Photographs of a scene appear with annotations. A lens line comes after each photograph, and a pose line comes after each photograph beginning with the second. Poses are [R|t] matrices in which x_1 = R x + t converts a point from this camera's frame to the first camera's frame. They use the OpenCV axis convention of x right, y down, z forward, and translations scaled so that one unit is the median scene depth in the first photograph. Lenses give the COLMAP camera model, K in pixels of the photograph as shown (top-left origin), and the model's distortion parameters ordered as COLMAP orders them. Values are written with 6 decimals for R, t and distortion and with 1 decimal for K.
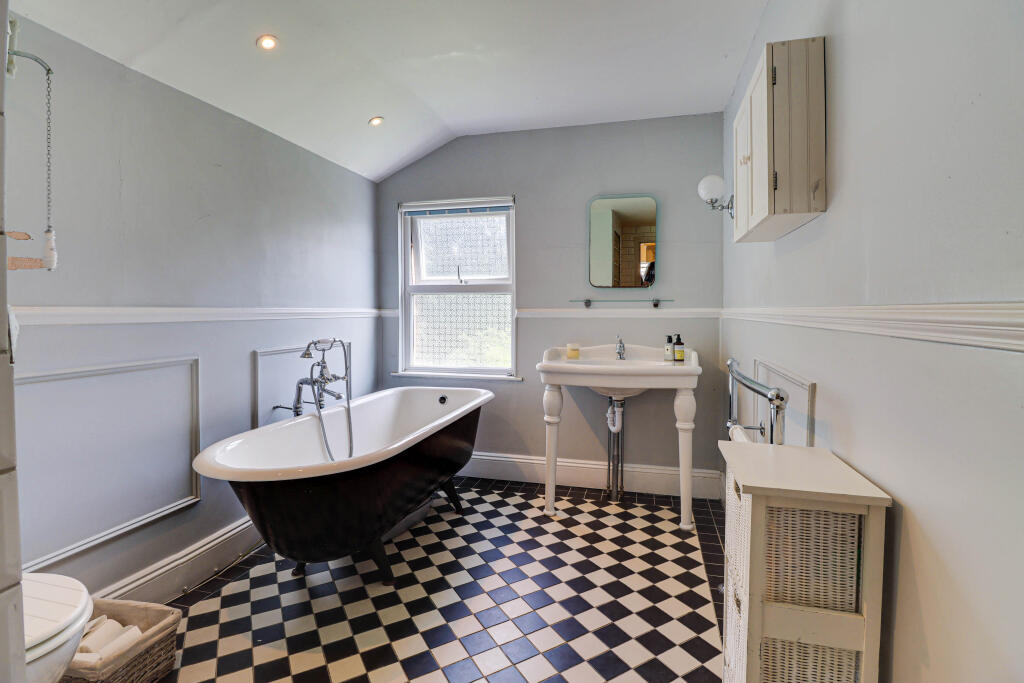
lens RADIAL K [[482.0, 0, 514.8], [0, 482.0, 307.7], [0, 0, 1]] dist [-0.000767, -0.000170]
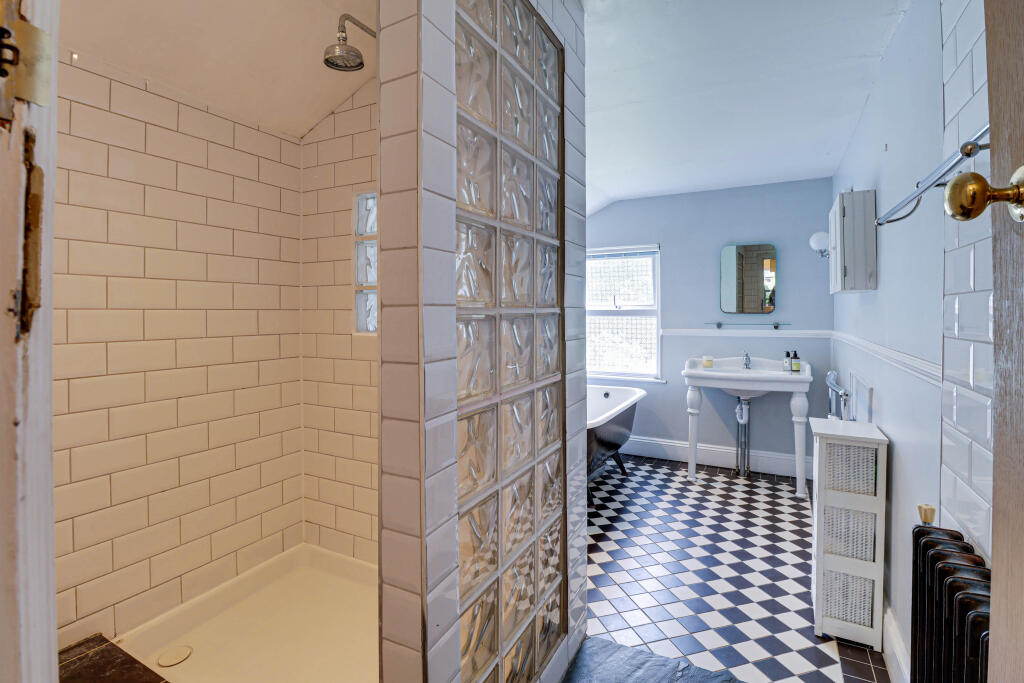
lens RADIAL K [[482.0, 0, 514.8], [0, 482.0, 307.7], [0, 0, 1]] dist [-0.000767, -0.000170]
pose [[0.975135, -0.003702, -0.221582, -0.108666], [0.002336, 0.999977, -0.006428, -0.054290], [0.221601, 0.005751, 0.975120, -0.434741]]
